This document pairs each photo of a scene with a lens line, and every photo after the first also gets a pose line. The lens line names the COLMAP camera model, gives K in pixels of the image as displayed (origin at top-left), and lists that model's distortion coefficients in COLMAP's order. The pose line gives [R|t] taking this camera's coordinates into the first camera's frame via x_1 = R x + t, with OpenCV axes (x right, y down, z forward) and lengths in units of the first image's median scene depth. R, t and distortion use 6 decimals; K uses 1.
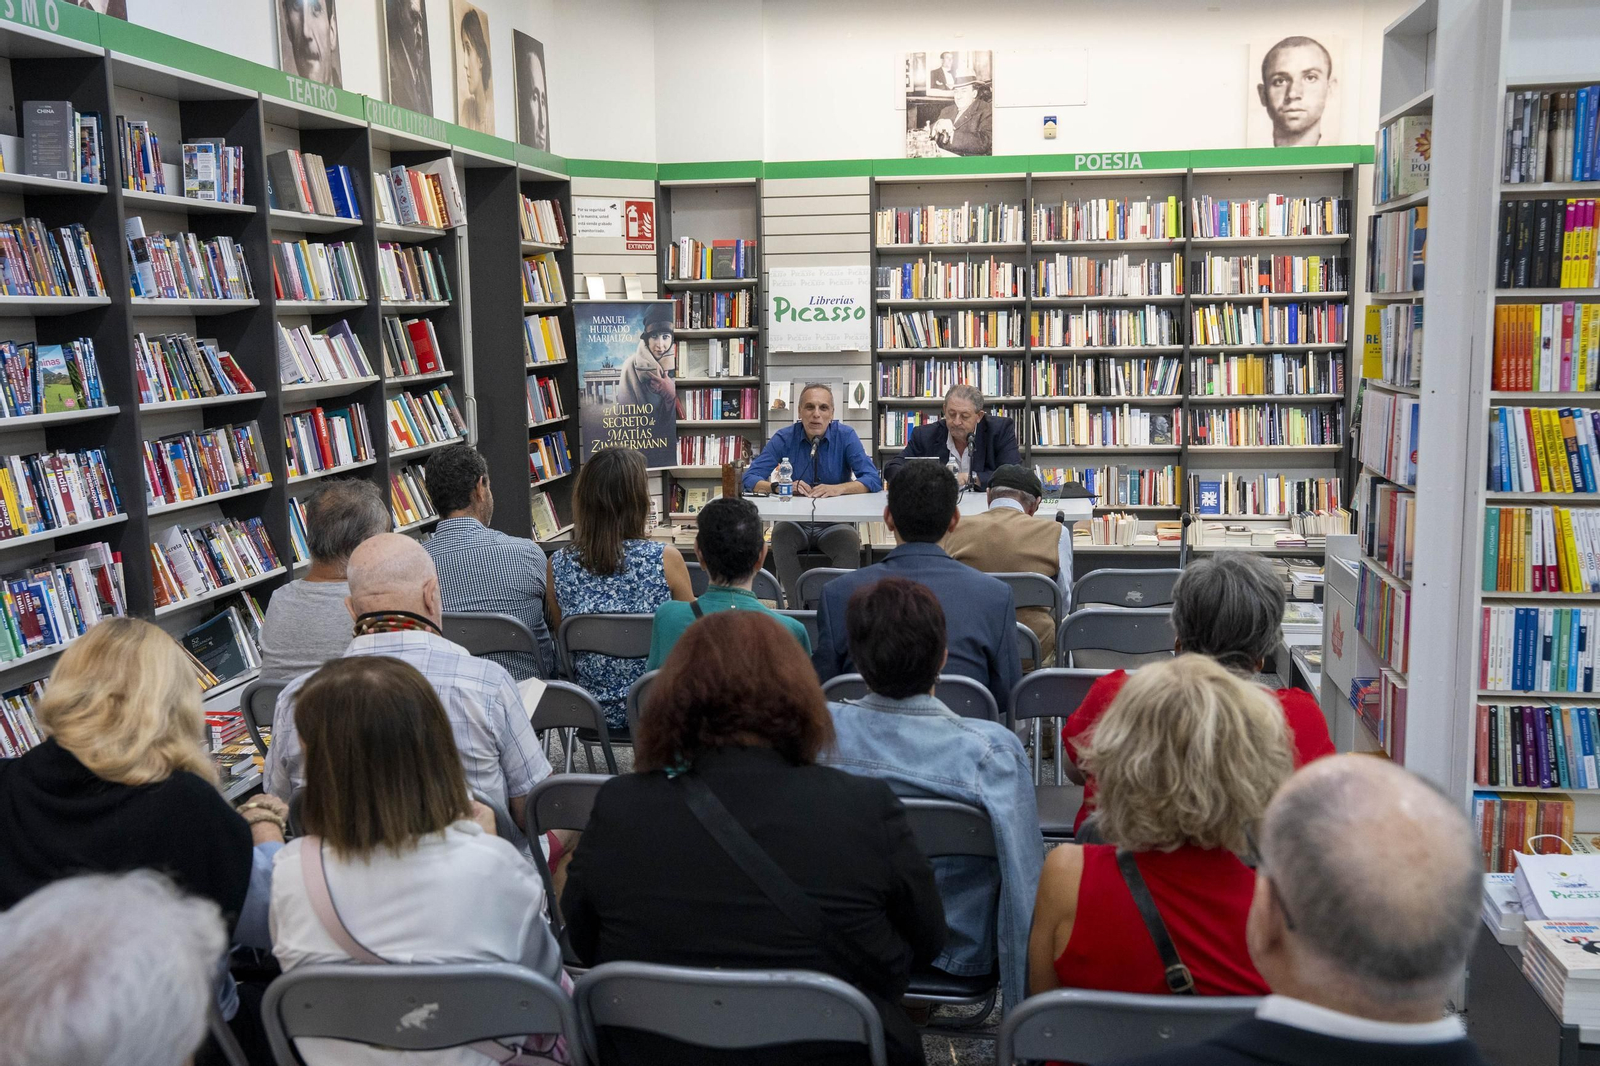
lens RADIAL K [[1567.2, 0, 805.1], [0, 1567.2, 535.7], [0, 0, 1]] dist [-0.026438, 0.019442]
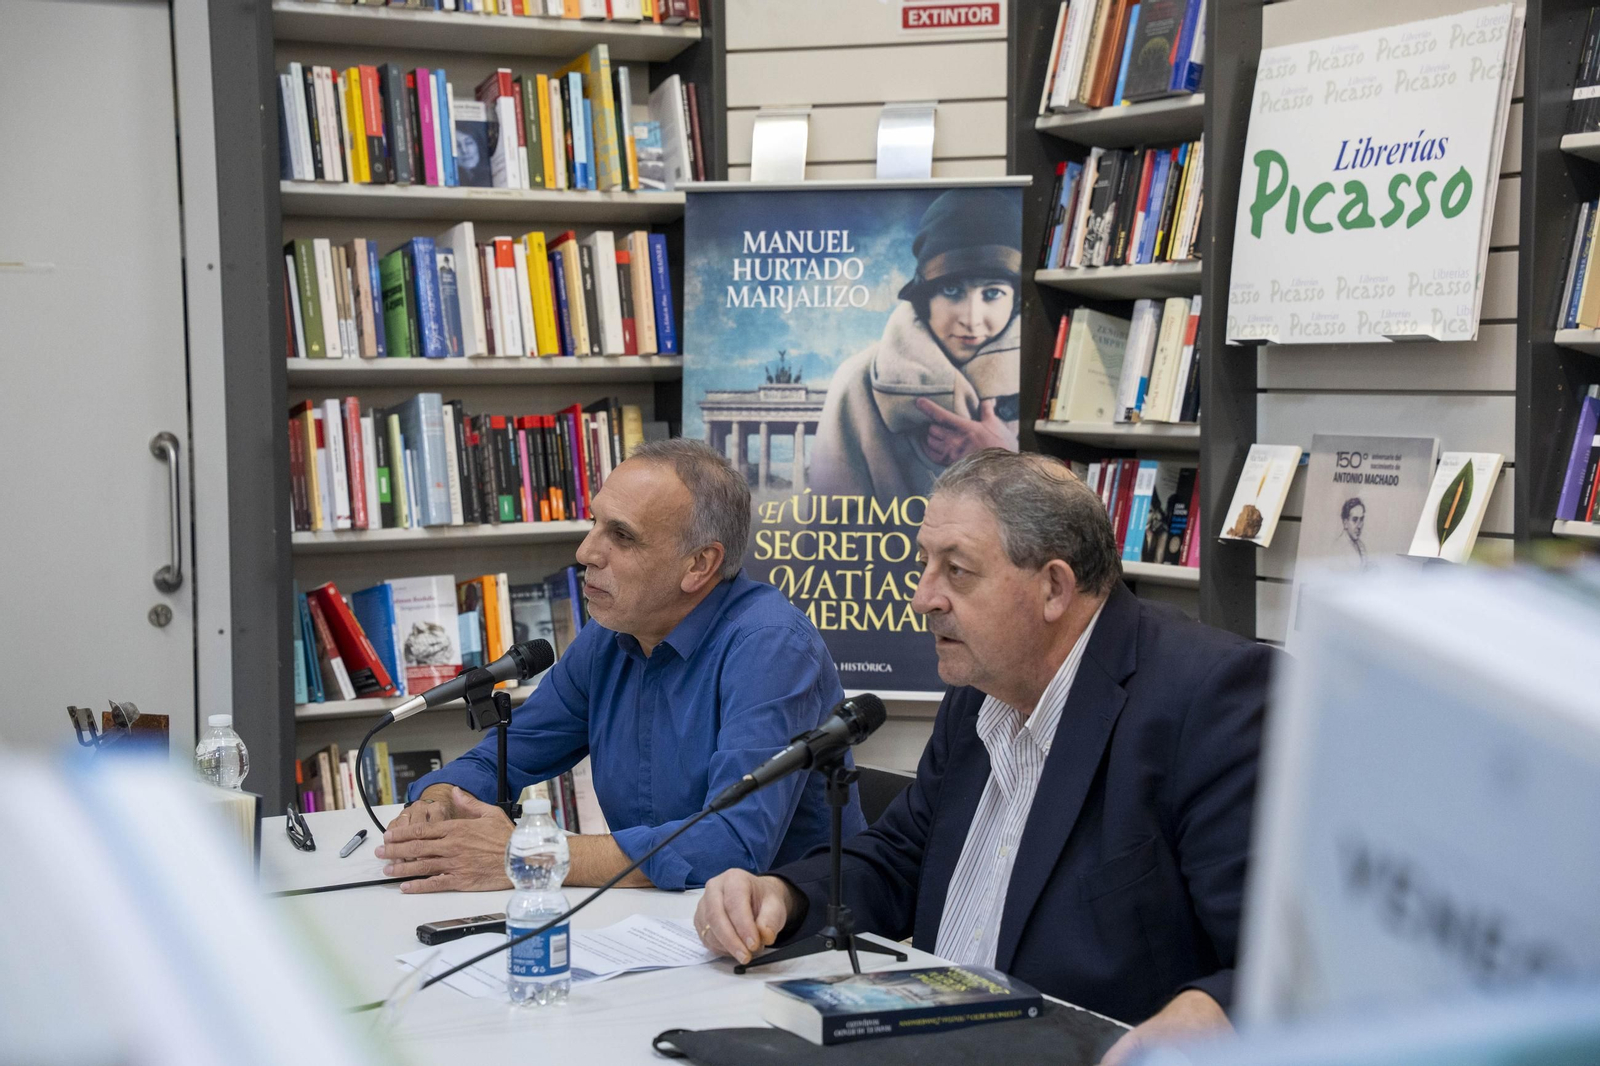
lens RADIAL K [[2689.6, 0, 799.7], [0, 2689.6, 535.4], [0, 0, 1]] dist [0.368879, -0.190695]
pose [[0.606137, 0.066542, -0.792571, 0.335141], [-0.111172, 0.993800, -0.001584, -0.072878], [0.787552, 0.089072, 0.609777, 0.639906]]
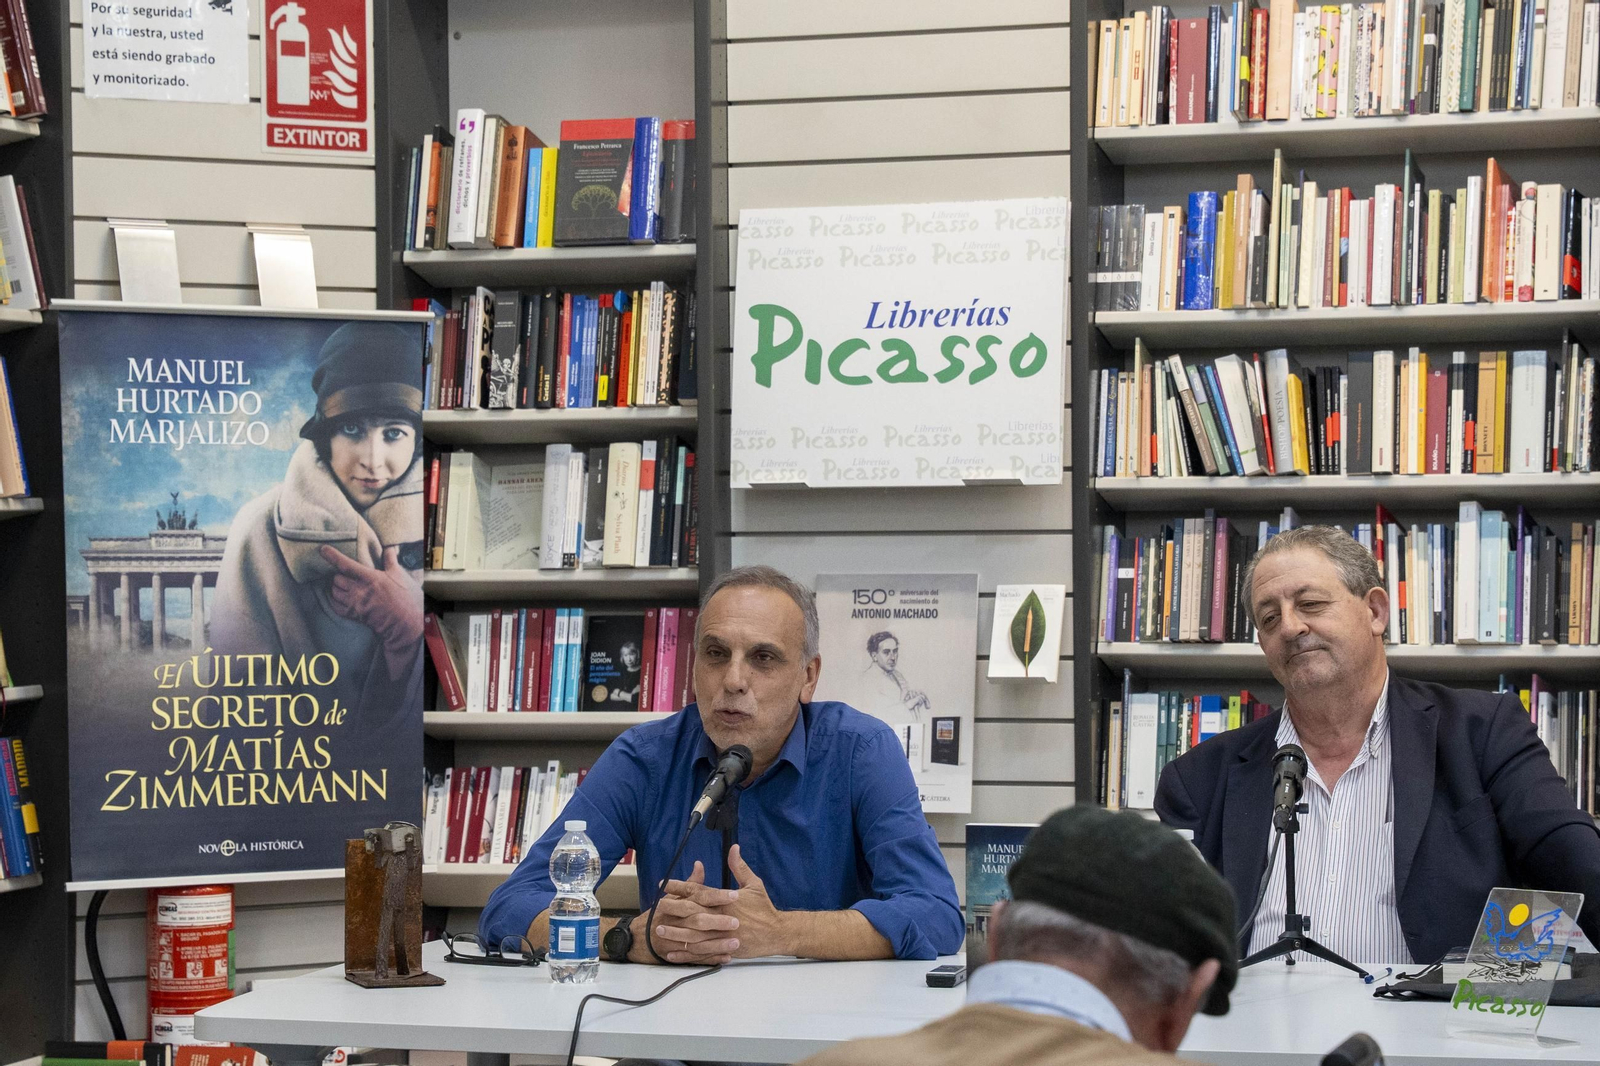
lens RADIAL K [[4197.8, 0, 805.1], [0, 4197.8, 526.1], [0, 0, 1]] dist [0.350259, 0.444453]
pose [[0.988848, 0.008525, -0.148685, 0.111192], [-0.029104, 0.990173, -0.136785, -0.000801], [0.146058, 0.139587, 0.979379, 0.222039]]
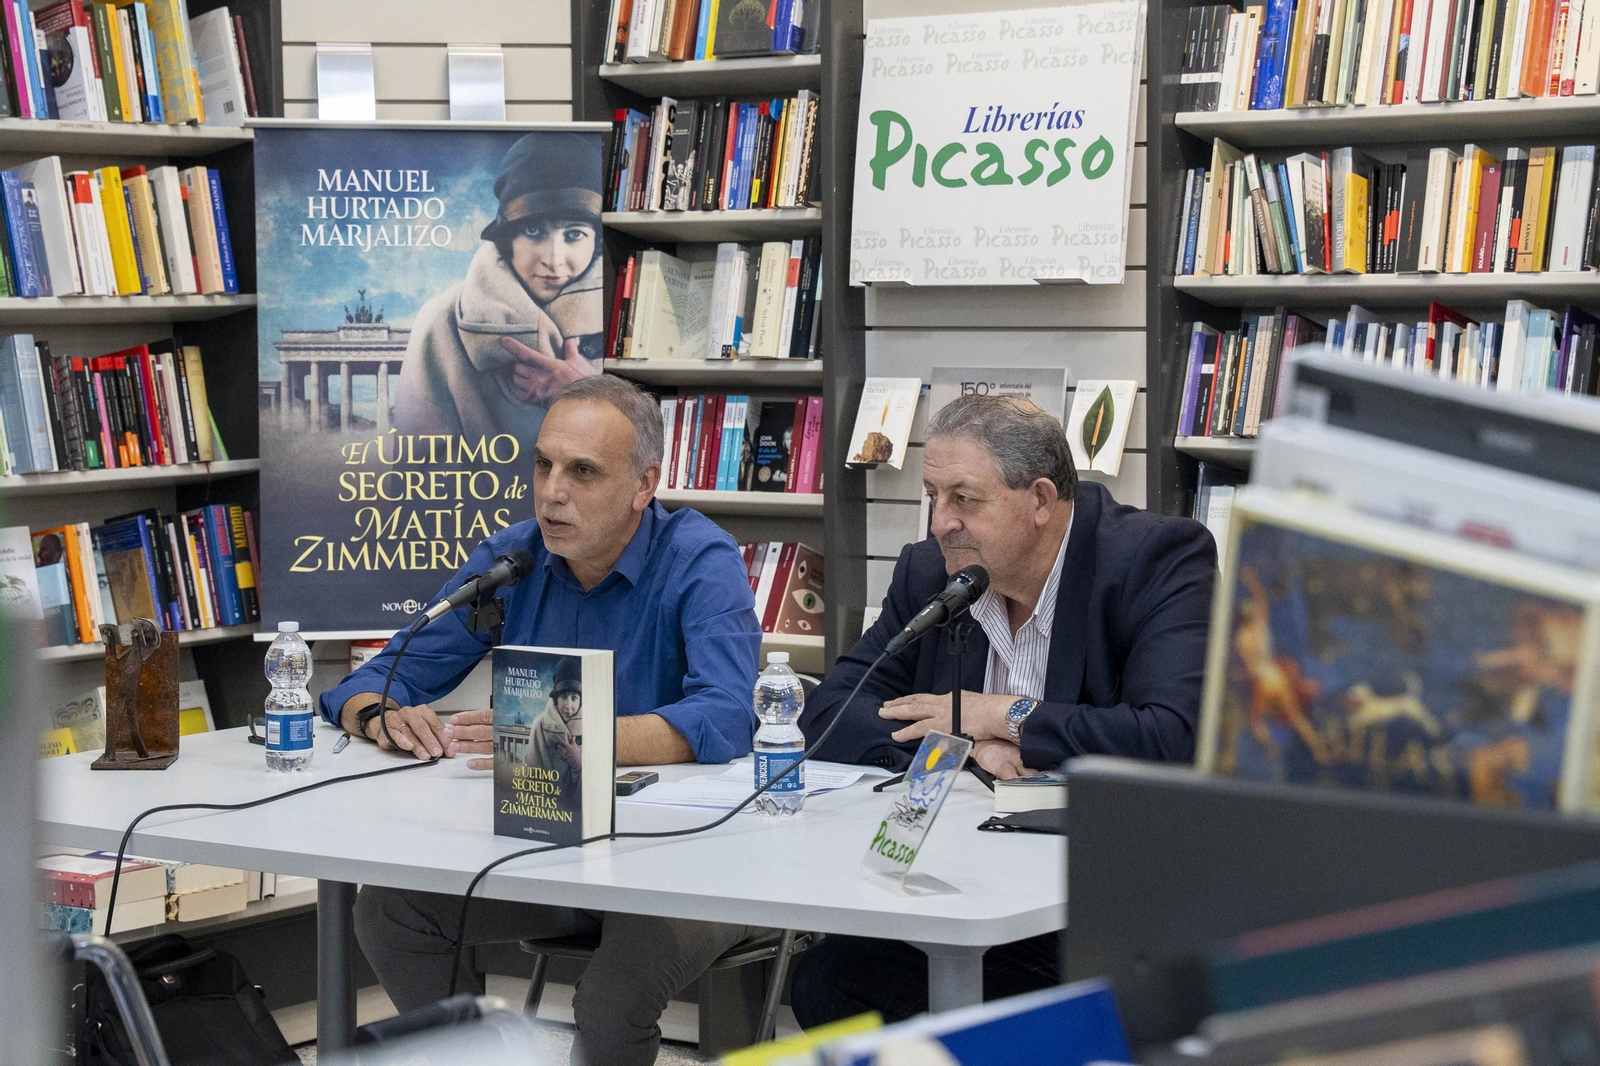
lens RADIAL K [[3561.5, 0, 790.4], [0, 3561.5, 531.8], [0, 0, 1]] dist [0.235319, 0.016711]
pose [[0.880580, 0.043131, -0.471931, 0.313119], [-0.071529, 0.996537, -0.042392, -0.036139], [0.468468, 0.071086, 0.880616, 0.365259]]
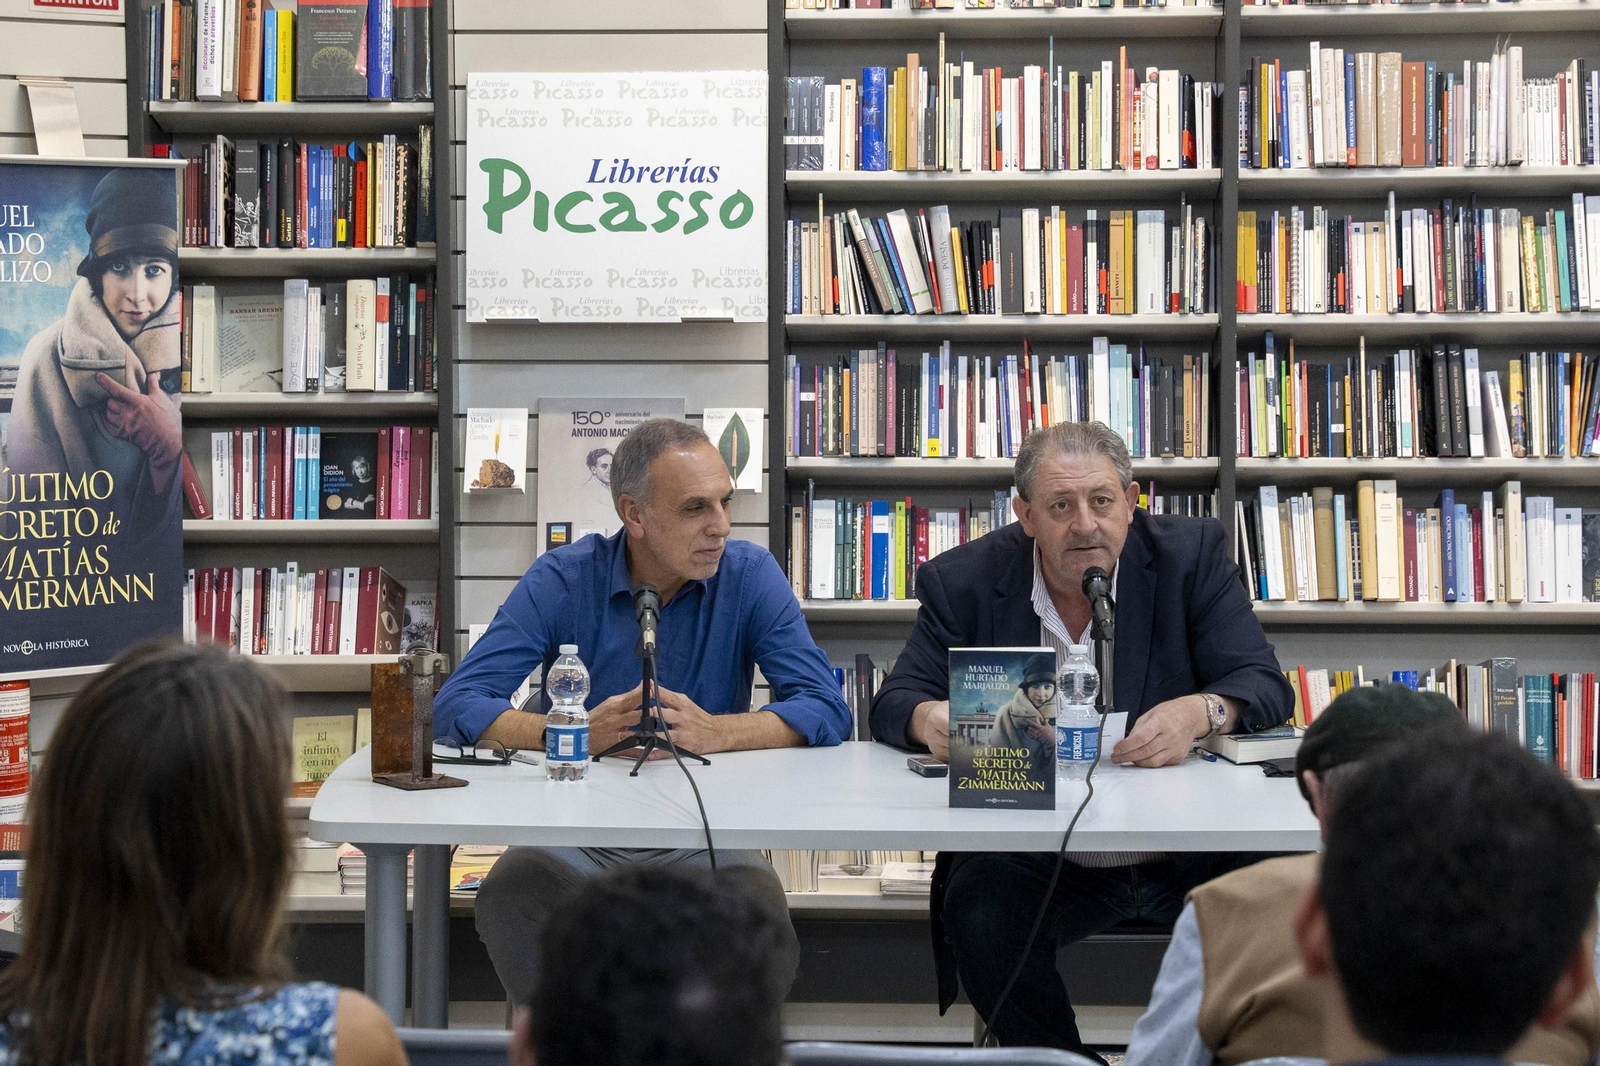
lens RADIAL K [[4098.8, 0, 793.8], [0, 4098.8, 531.3], [0, 0, 1]] dist [0.321685, 0.169622]
pose [[0.995167, 0.006462, 0.097985, -0.039790], [0.000072, 0.997784, -0.066536, -0.013256], [-0.098198, 0.066222, 0.992961, 0.117988]]
